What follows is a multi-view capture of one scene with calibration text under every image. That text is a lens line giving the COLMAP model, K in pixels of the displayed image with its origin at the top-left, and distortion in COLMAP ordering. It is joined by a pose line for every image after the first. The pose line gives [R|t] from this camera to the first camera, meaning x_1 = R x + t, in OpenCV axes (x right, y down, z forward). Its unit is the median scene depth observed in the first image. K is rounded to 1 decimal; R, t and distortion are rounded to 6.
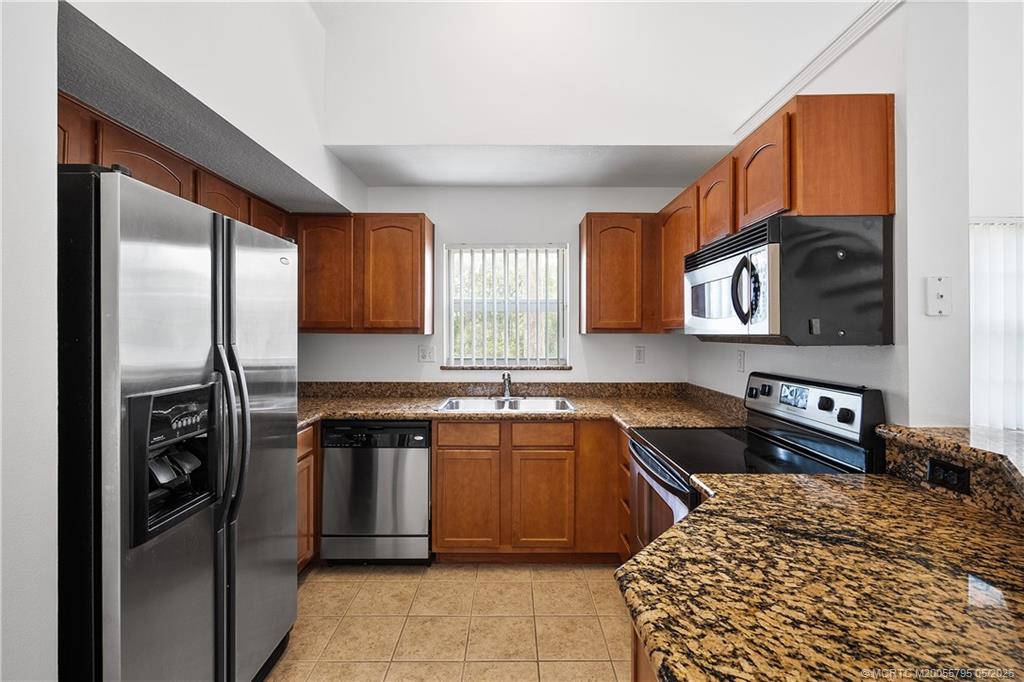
lens RADIAL K [[468.3, 0, 516.9], [0, 468.3, 330.7], [0, 0, 1]] dist [-0.010789, 0.003061]
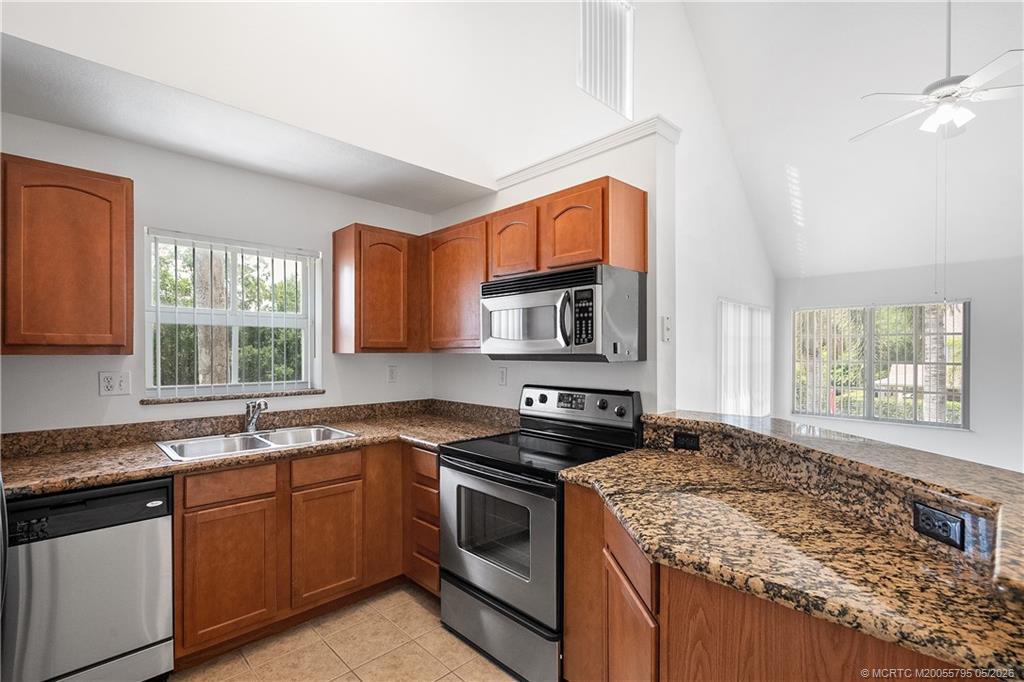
lens RADIAL K [[468.3, 0, 519.0], [0, 468.3, 352.0], [0, 0, 1]] dist [-0.010789, 0.003061]
pose [[0.714955, -0.001400, 0.699169, -0.306746], [-0.002332, 0.999988, 0.004387, -0.000970], [-0.699166, -0.004767, 0.714943, 0.124312]]
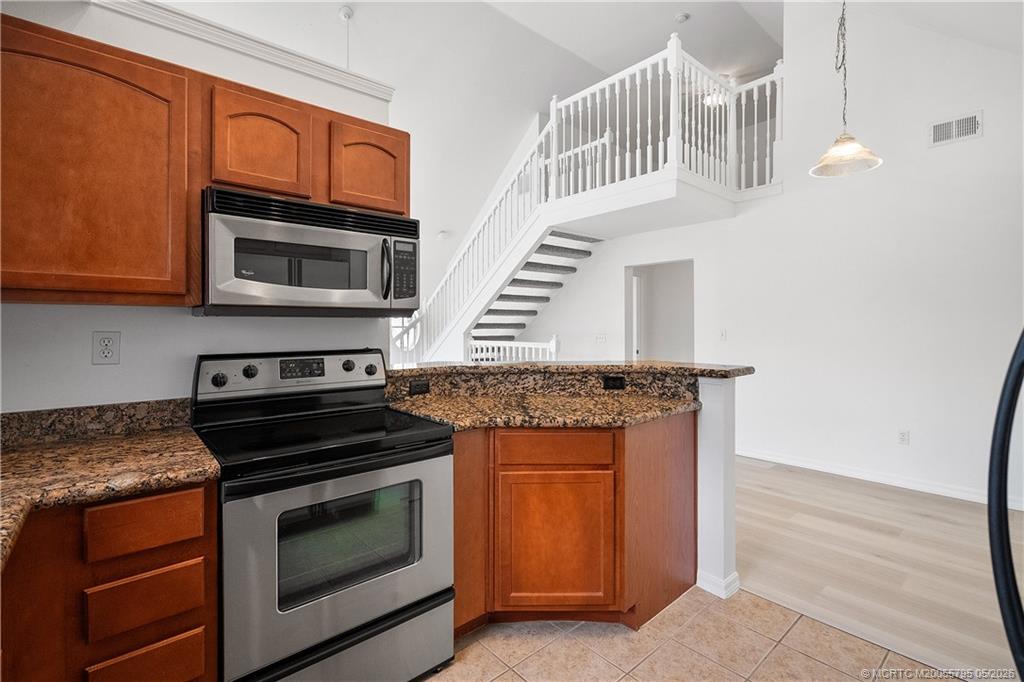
lens RADIAL K [[468.3, 0, 517.3], [0, 468.3, 321.6], [0, 0, 1]] dist [-0.010789, 0.003061]
pose [[-0.658395, 0.001317, 0.752671, -0.364792], [-0.004066, 0.999978, -0.005307, 0.029553], [-0.752661, -0.006555, -0.658375, 0.964590]]
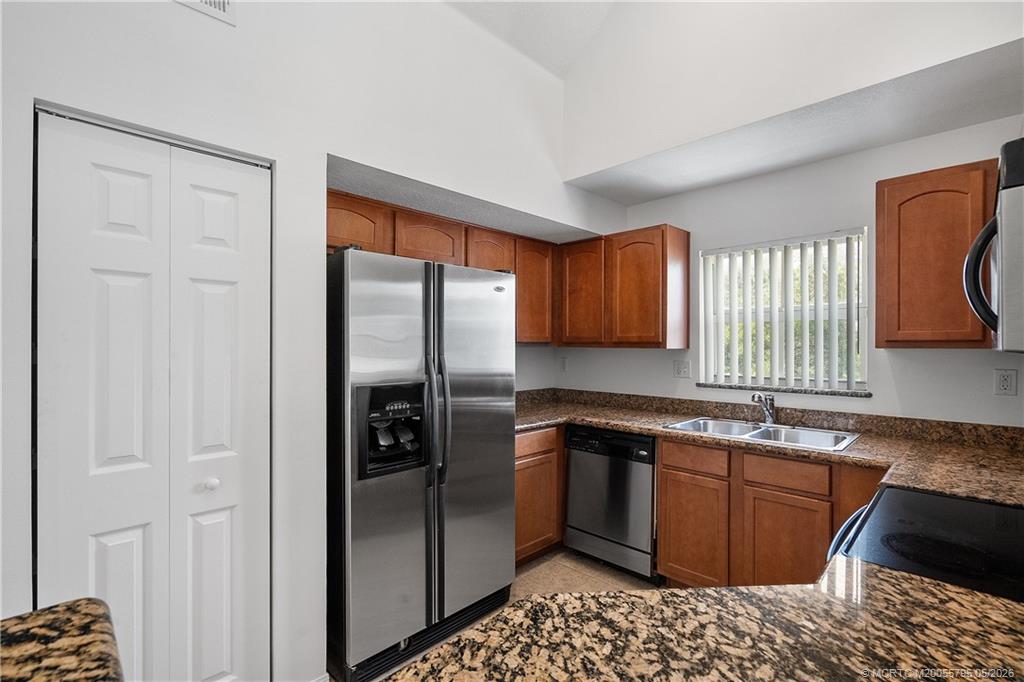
lens RADIAL K [[468.3, 0, 513.7], [0, 468.3, 344.1], [0, 0, 1]] dist [-0.010789, 0.003061]
pose [[0.704632, -0.002777, -0.709568, 0.302906], [0.001781, 0.999996, -0.002145, 0.000142], [0.709571, 0.000248, 0.704634, 0.106250]]
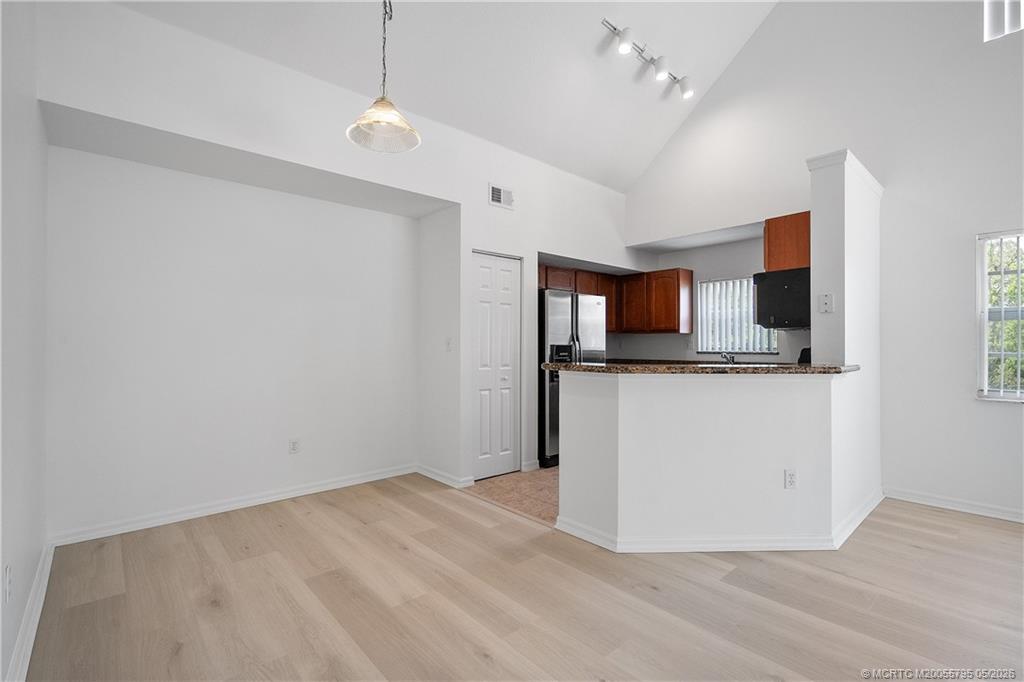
lens RADIAL K [[468.3, 0, 507.8], [0, 468.3, 347.9], [0, 0, 1]] dist [-0.010789, 0.003061]
pose [[0.655568, 0.002512, -0.755132, 0.866342], [0.002772, 0.999980, 0.005733, 0.063532], [0.755131, -0.005851, 0.655547, -0.843806]]
